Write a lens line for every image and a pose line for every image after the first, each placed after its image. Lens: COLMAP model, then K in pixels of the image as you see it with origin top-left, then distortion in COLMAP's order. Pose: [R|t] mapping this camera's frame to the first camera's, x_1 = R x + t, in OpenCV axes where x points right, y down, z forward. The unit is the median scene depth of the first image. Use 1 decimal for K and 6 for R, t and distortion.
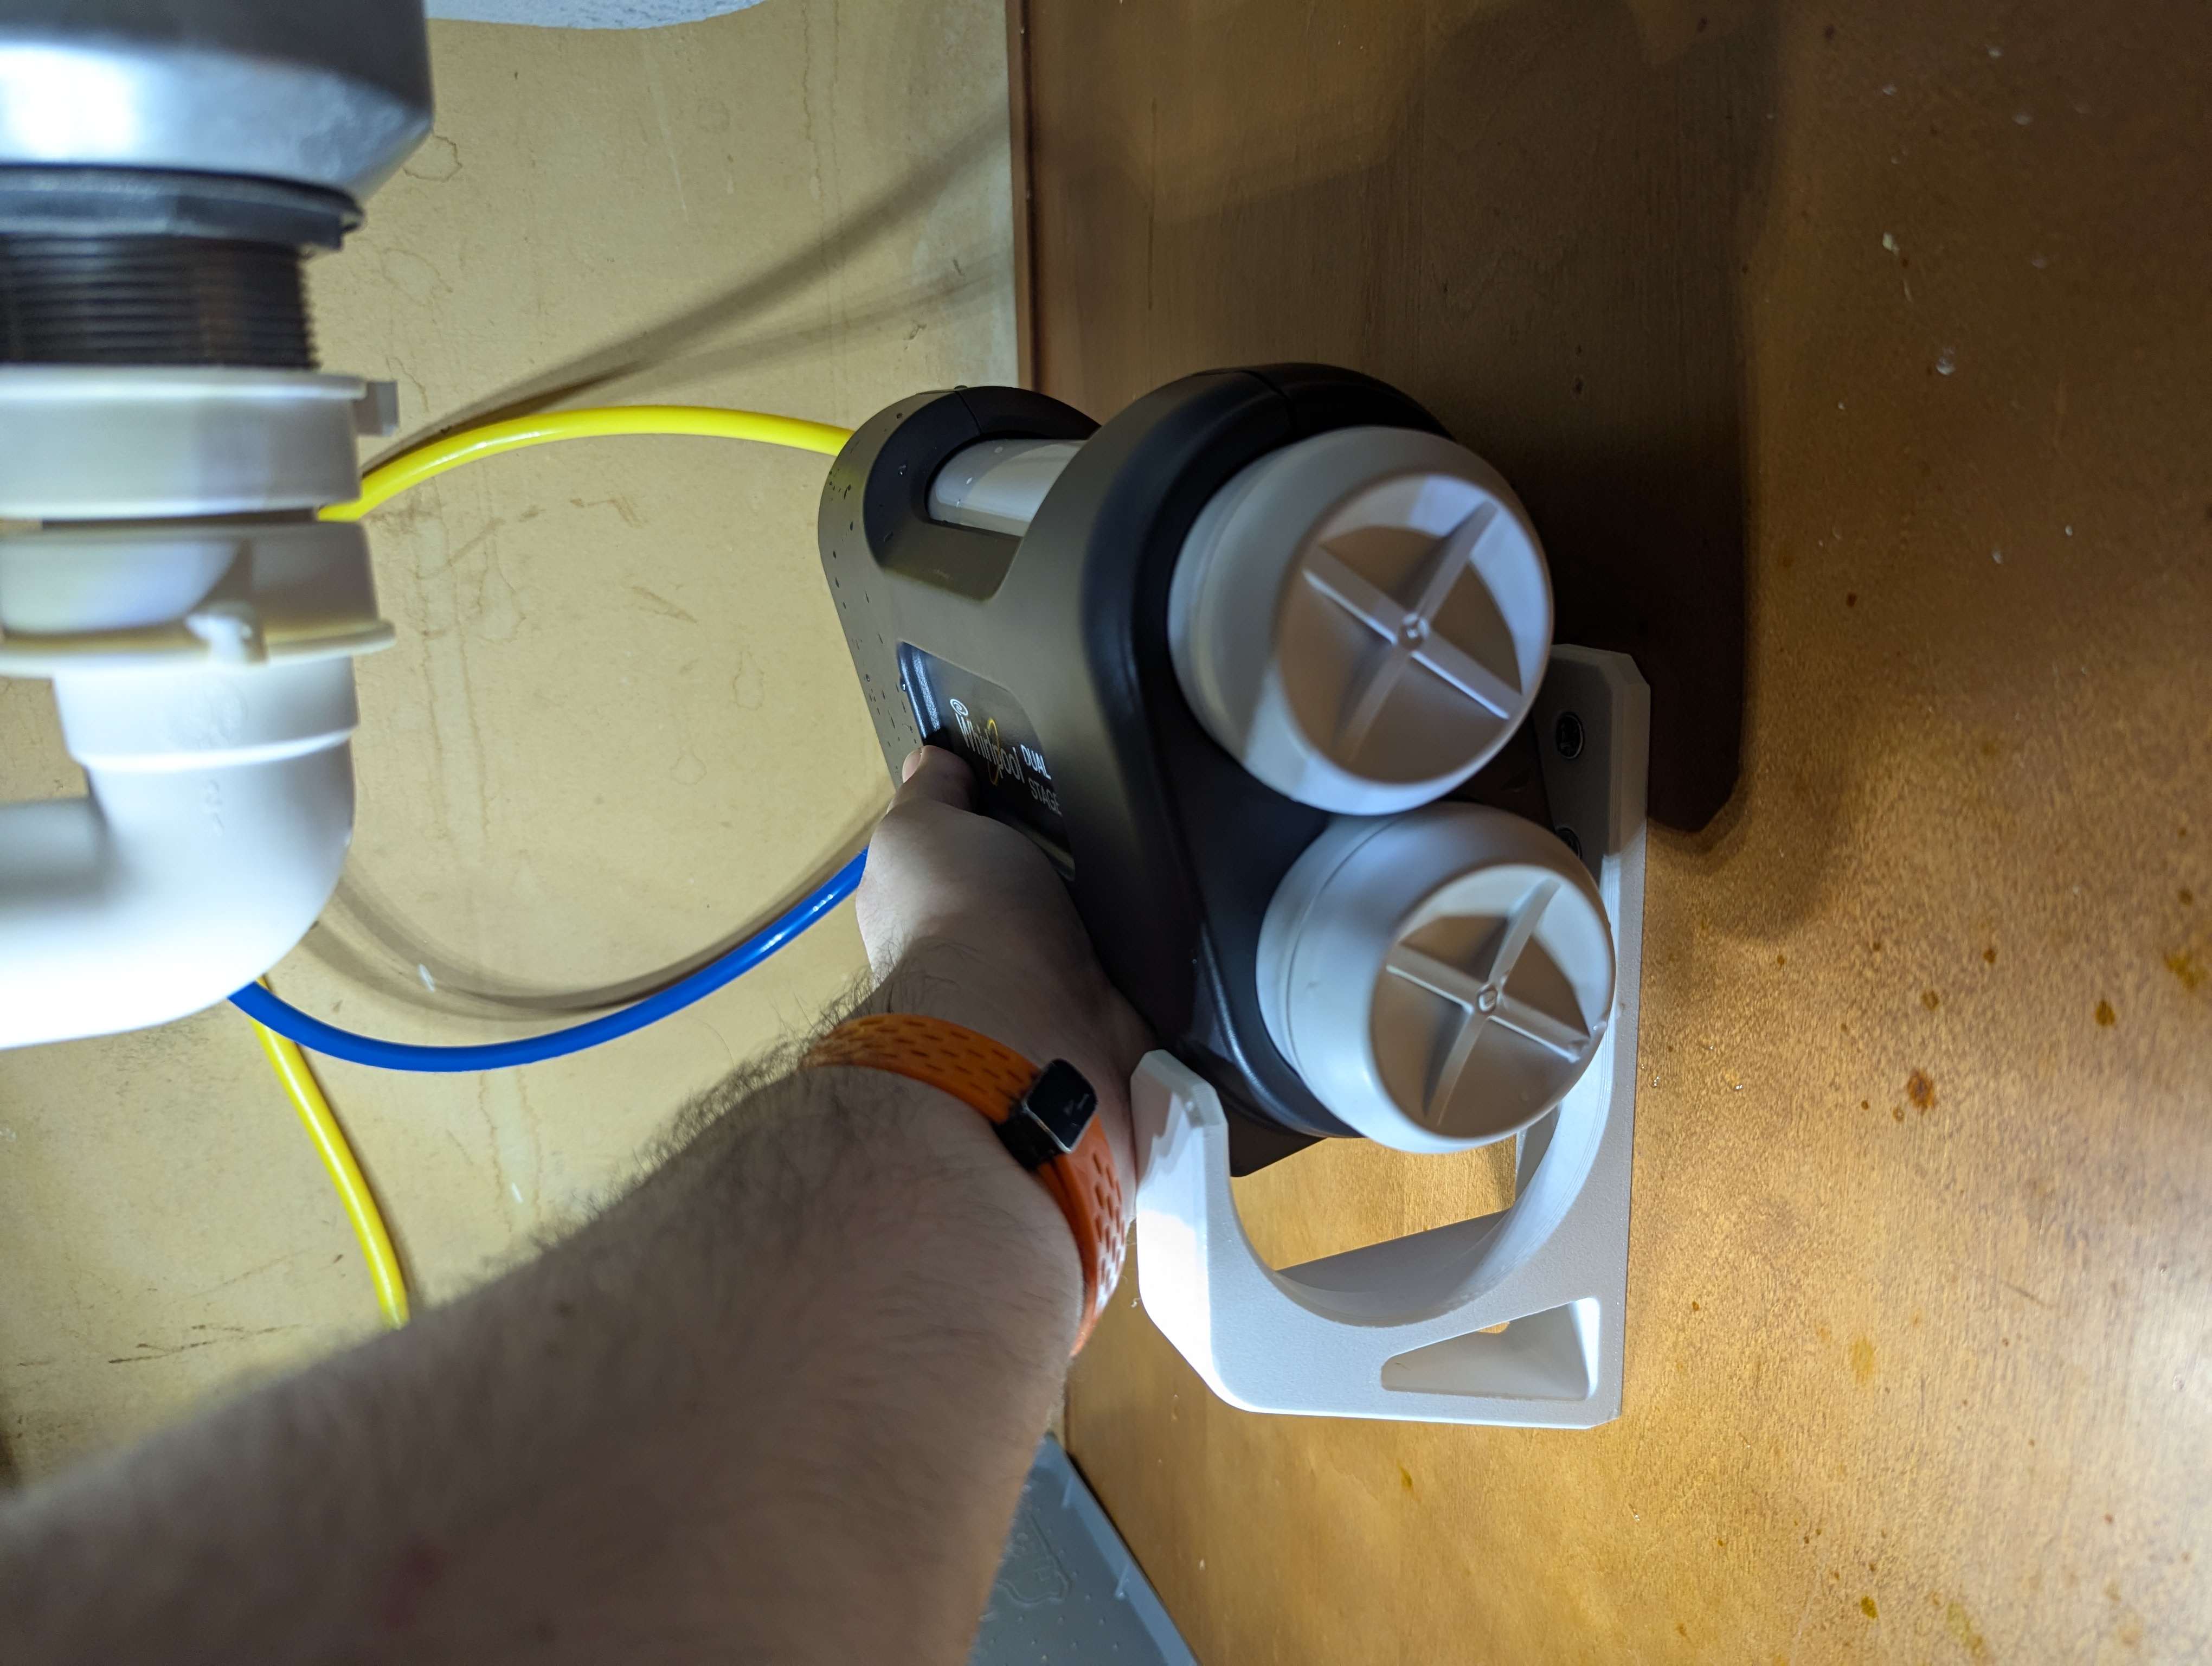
lens RADIAL K [[1454.3, 0, 1106.0], [0, 1454.3, 833.0], [0, 0, 1]] dist [0.000872, -0.005340]
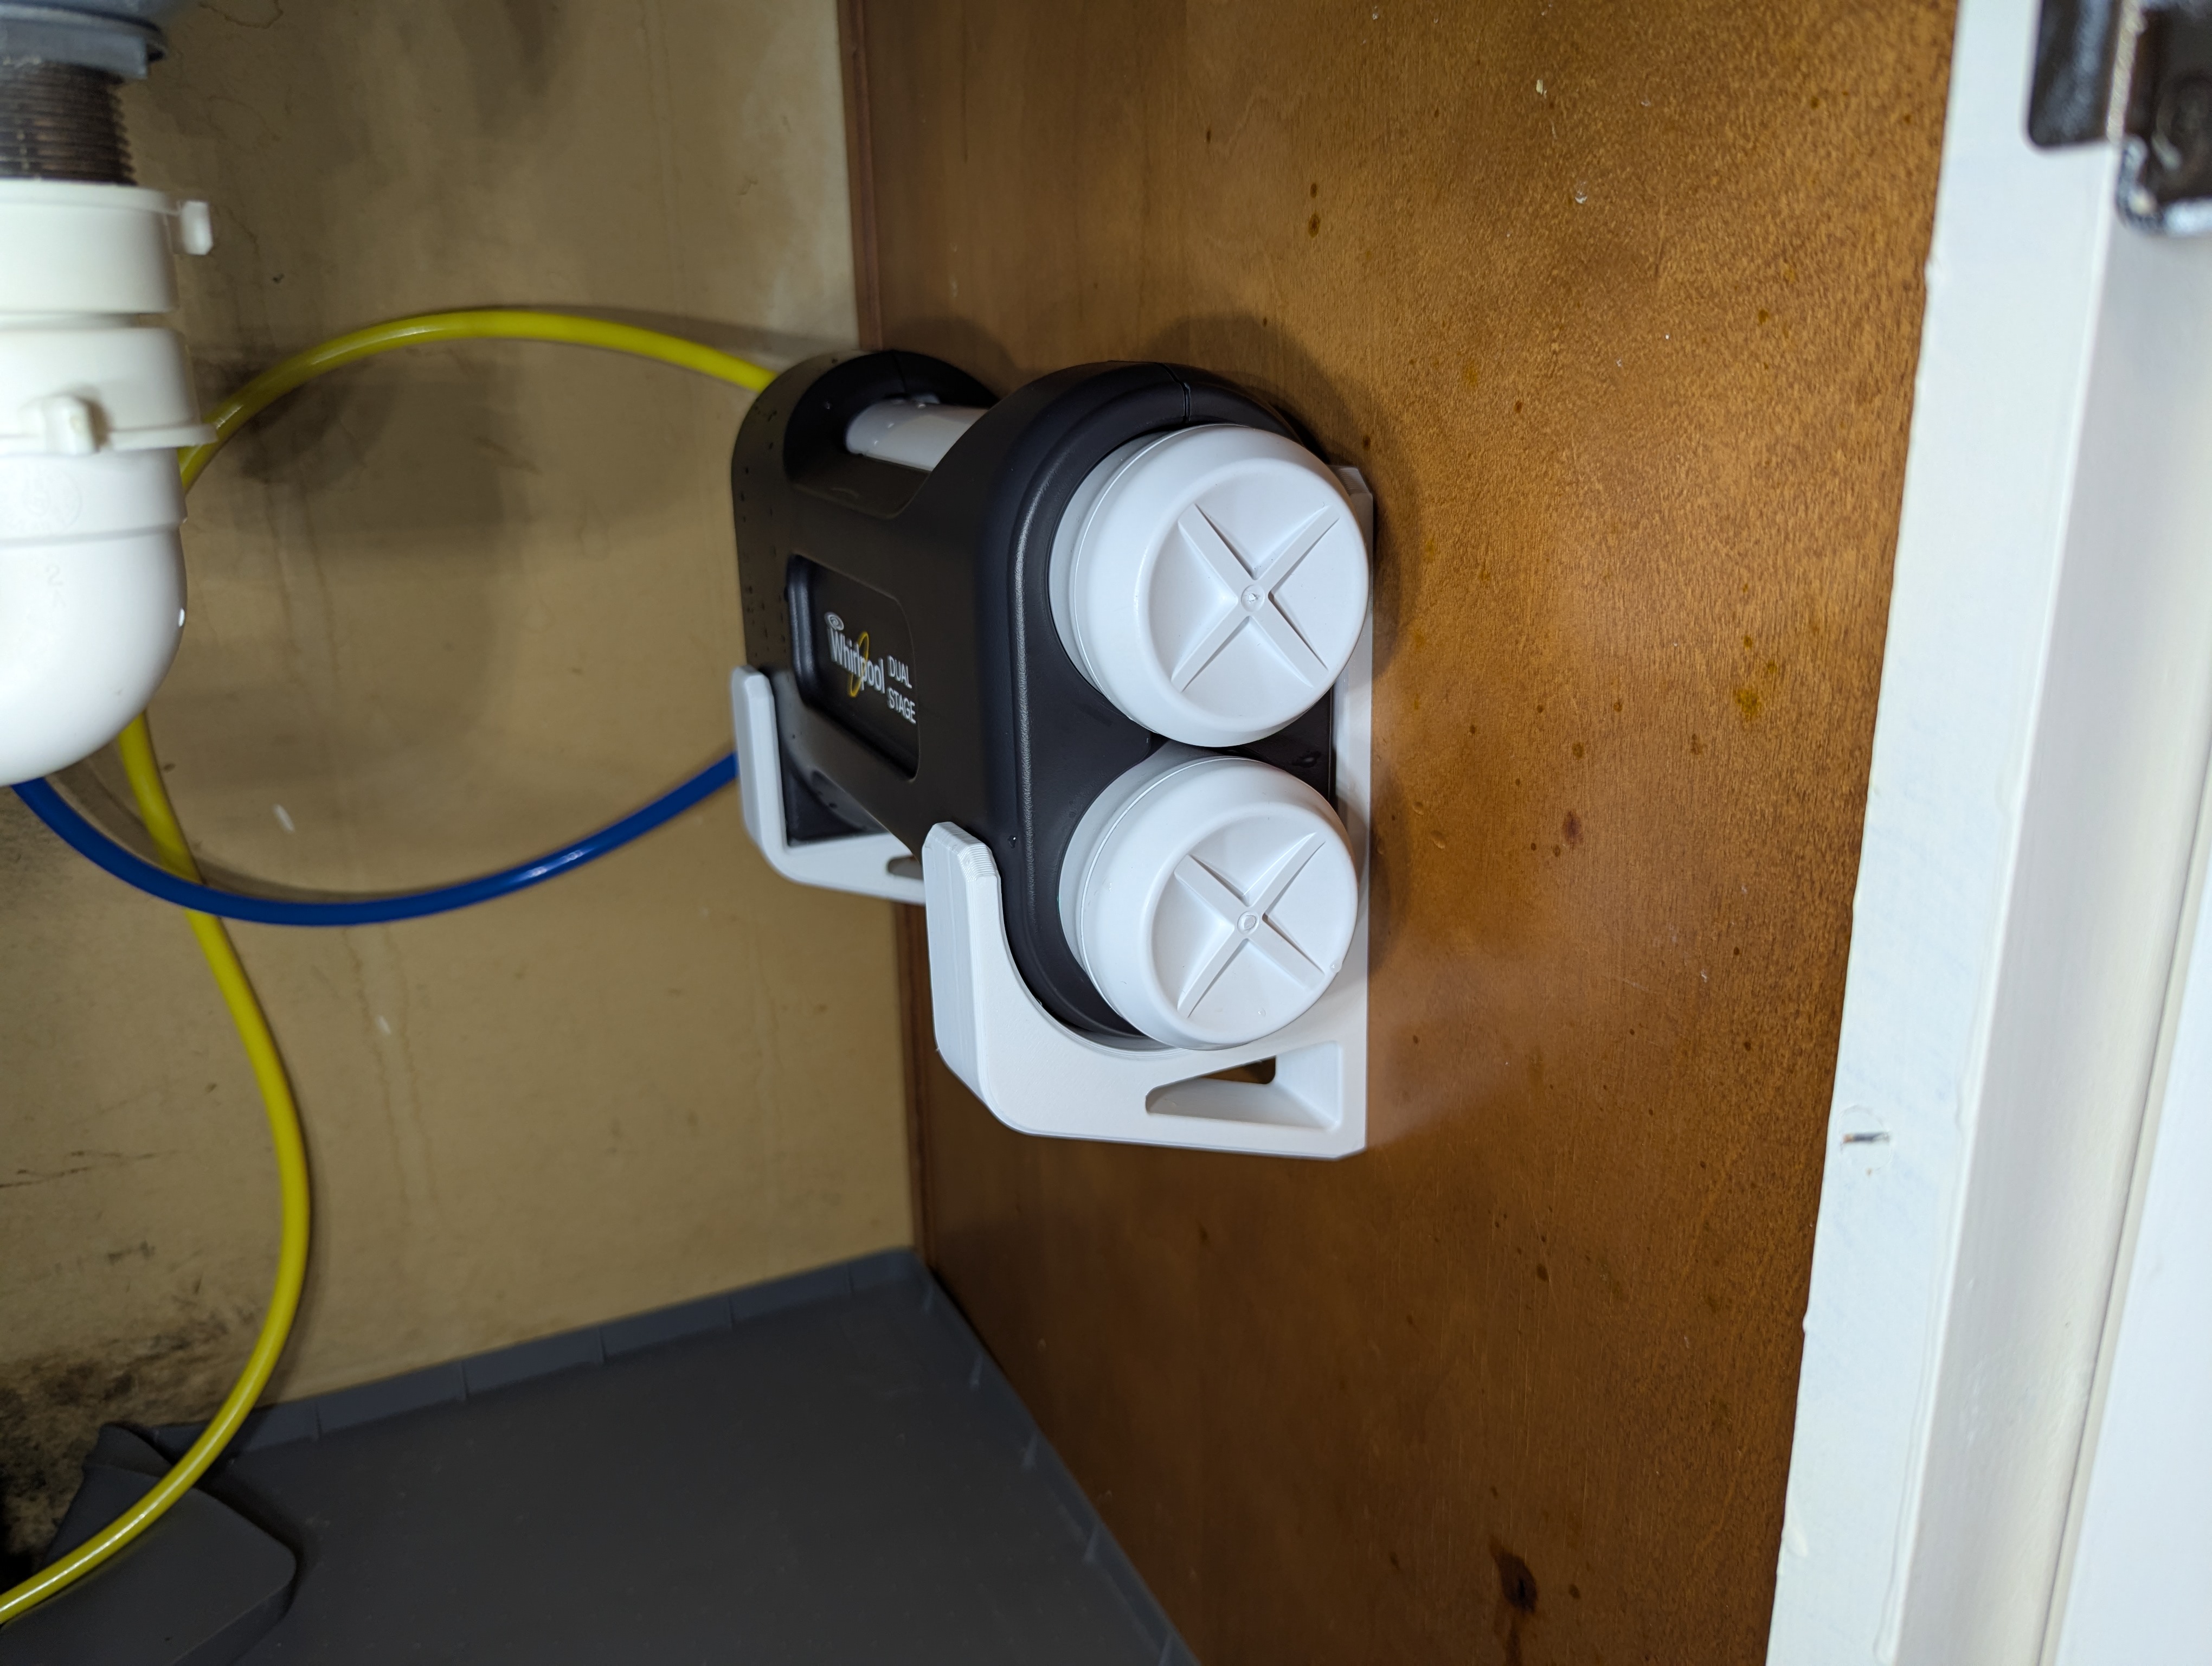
lens RADIAL K [[1511.4, 0, 1106.0], [0, 1511.4, 833.0], [0, 0, 1]] dist [0.003652, -0.006673]
pose [[0.998637, -0.017083, 0.049319, 0.125846], [0.014156, 0.998151, 0.059107, 0.106040], [-0.050238, -0.058328, 0.997033, -0.208711]]
